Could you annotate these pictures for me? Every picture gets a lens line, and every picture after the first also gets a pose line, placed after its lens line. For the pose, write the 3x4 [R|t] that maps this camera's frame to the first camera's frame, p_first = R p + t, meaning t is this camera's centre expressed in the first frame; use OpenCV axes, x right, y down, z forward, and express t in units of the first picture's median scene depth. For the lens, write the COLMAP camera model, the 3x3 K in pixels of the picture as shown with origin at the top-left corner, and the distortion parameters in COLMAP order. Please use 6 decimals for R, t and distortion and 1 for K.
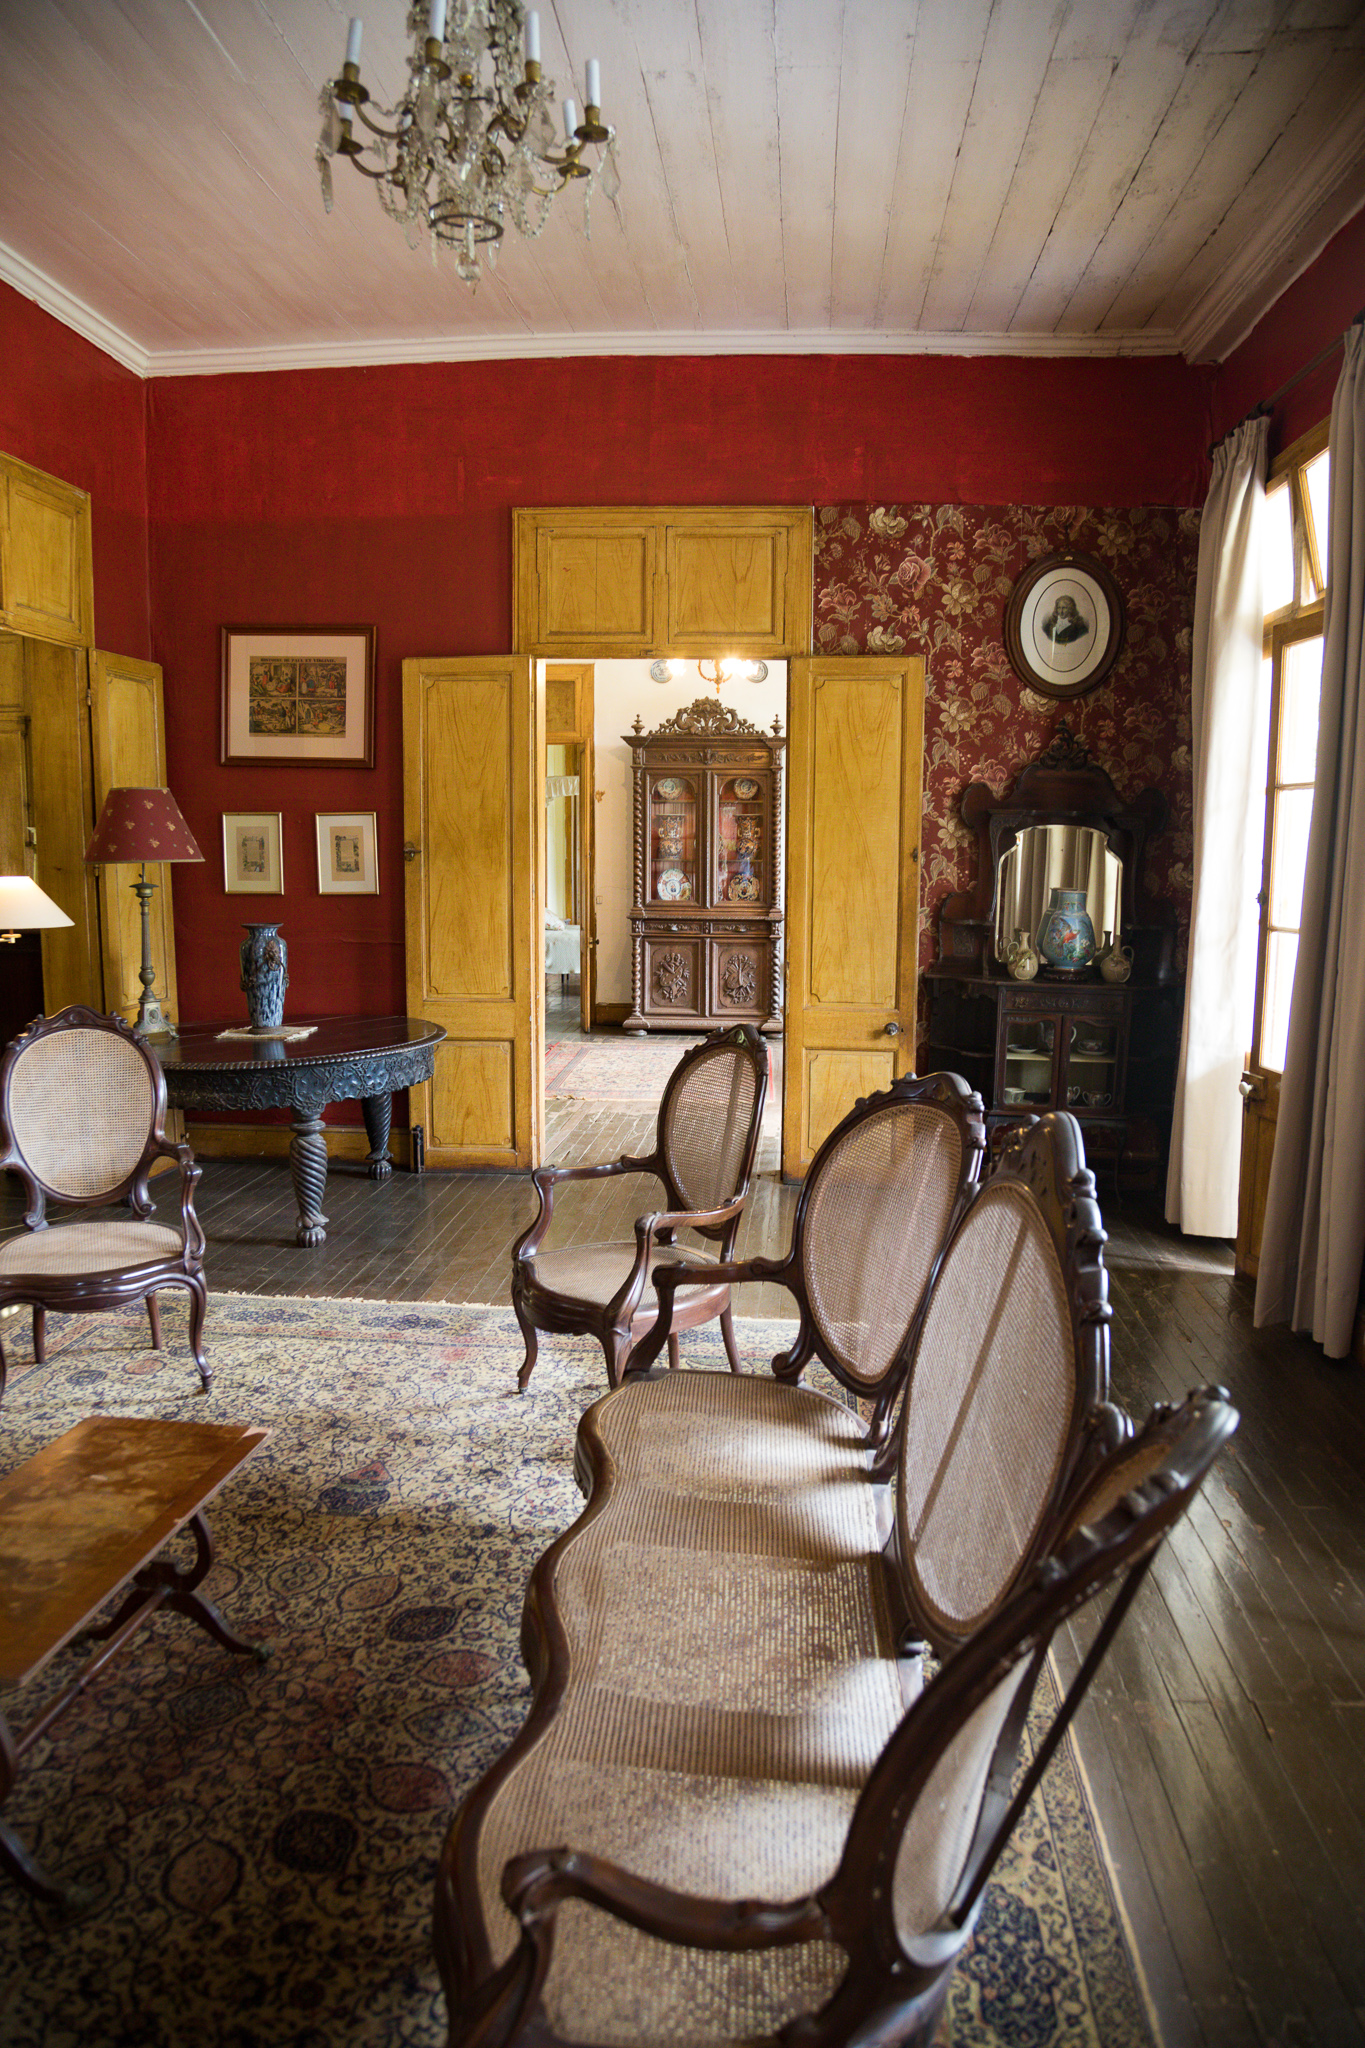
lens RADIAL K [[1375.0, 0, 682.7], [0, 1375.0, 1027.8], [0, 0, 1]] dist [-0.098146, 0.042725]
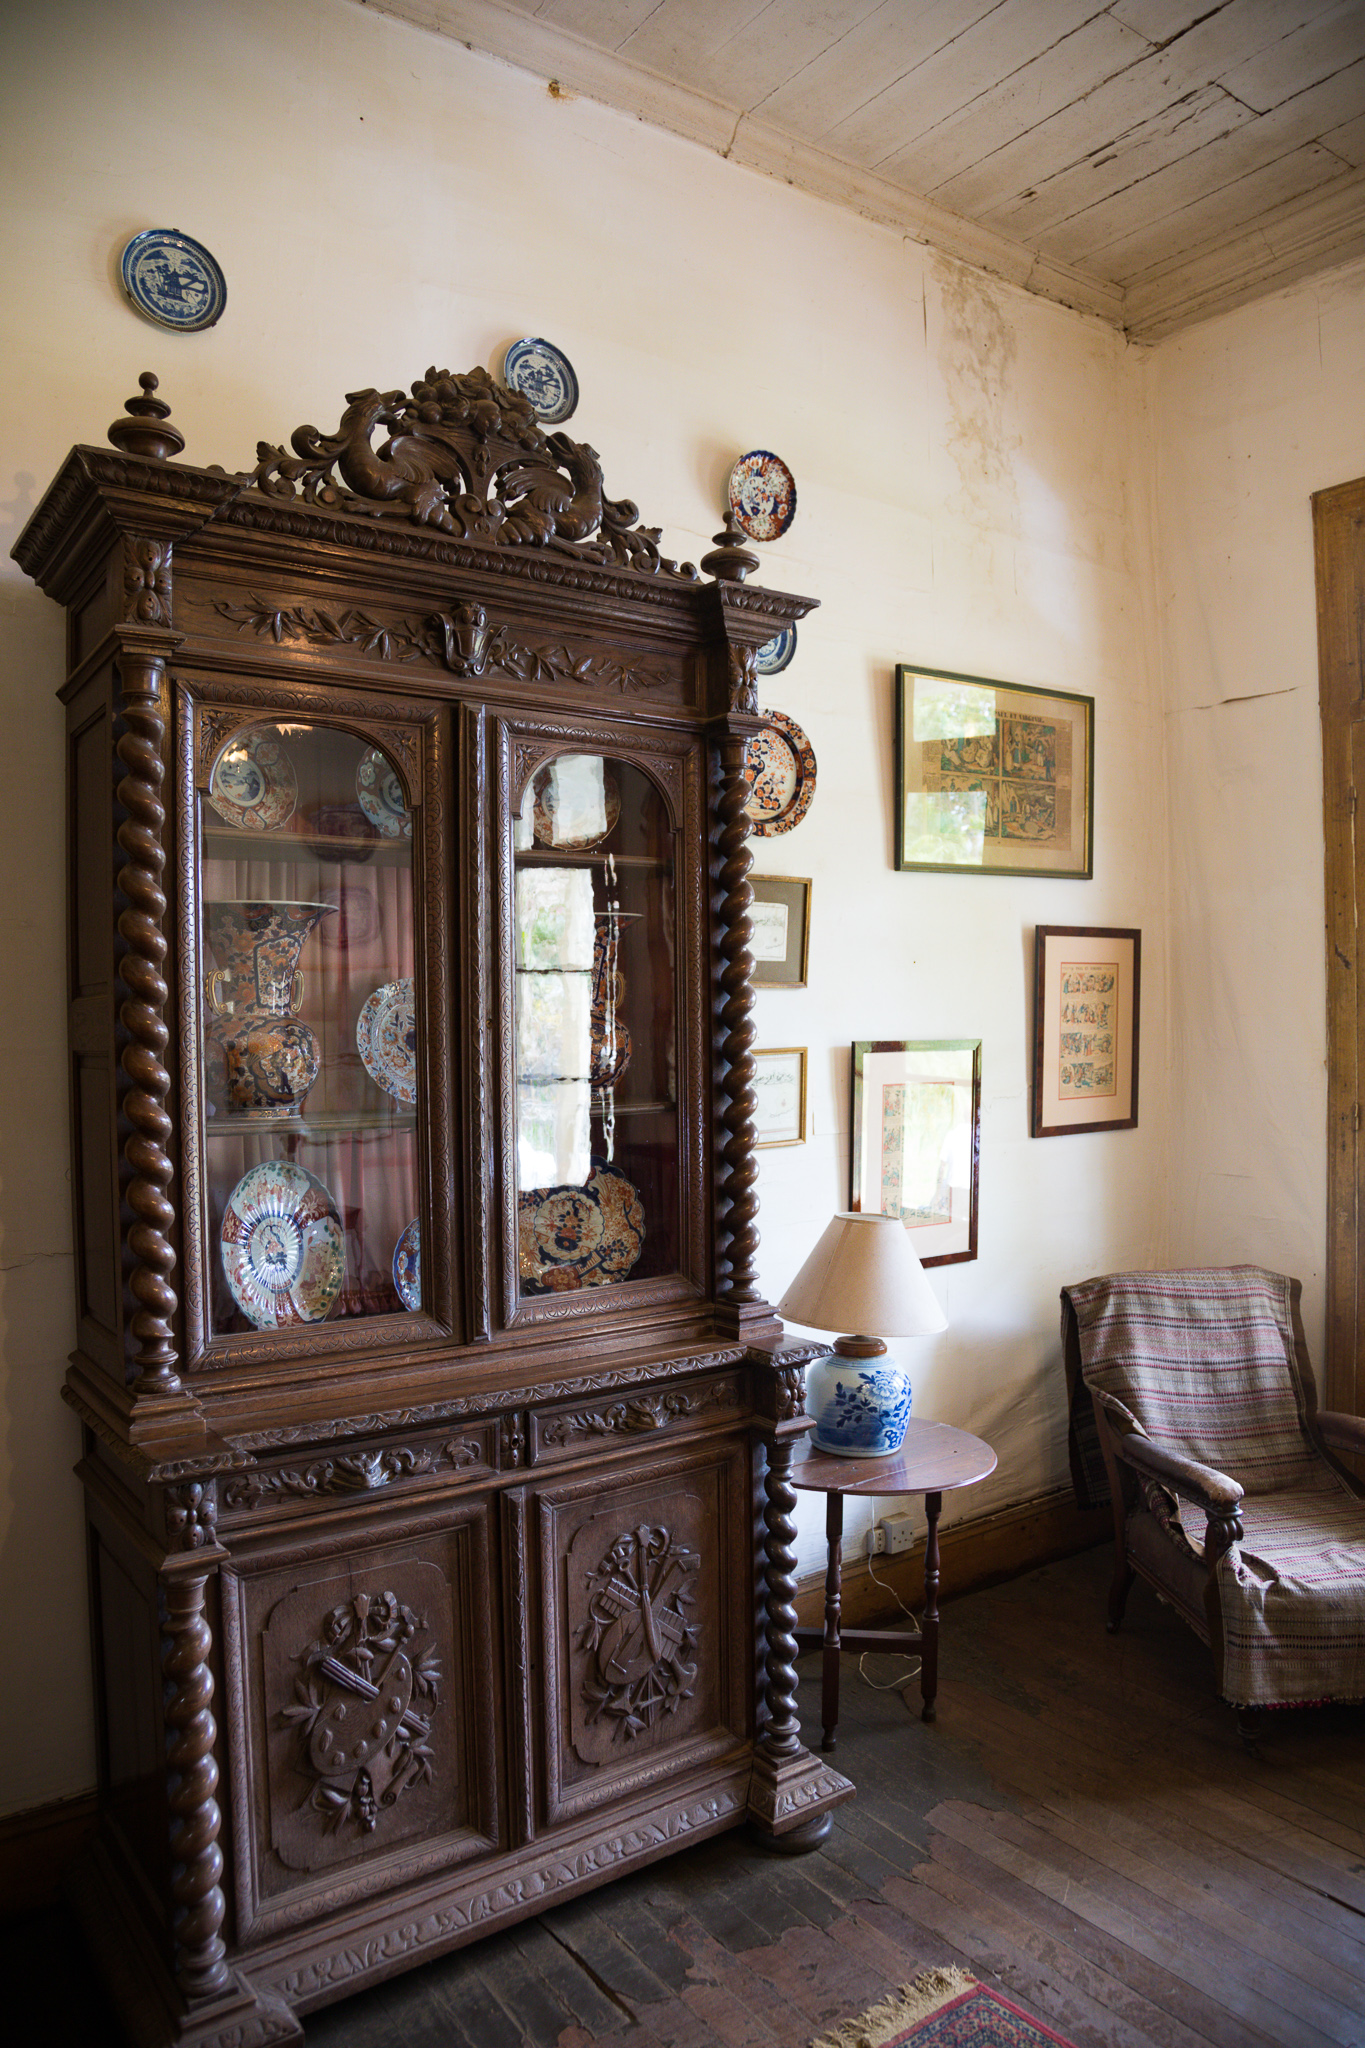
lens RADIAL K [[1375.0, 0, 685.1], [0, 1375.0, 1027.4], [0, 0, 1]] dist [-0.098146, 0.042725]
pose [[0.764979, -0.024323, 0.643596, -0.094779], [0.098036, 0.992040, -0.079034, -0.116034], [-0.636550, 0.123555, 0.761274, 0.814515]]
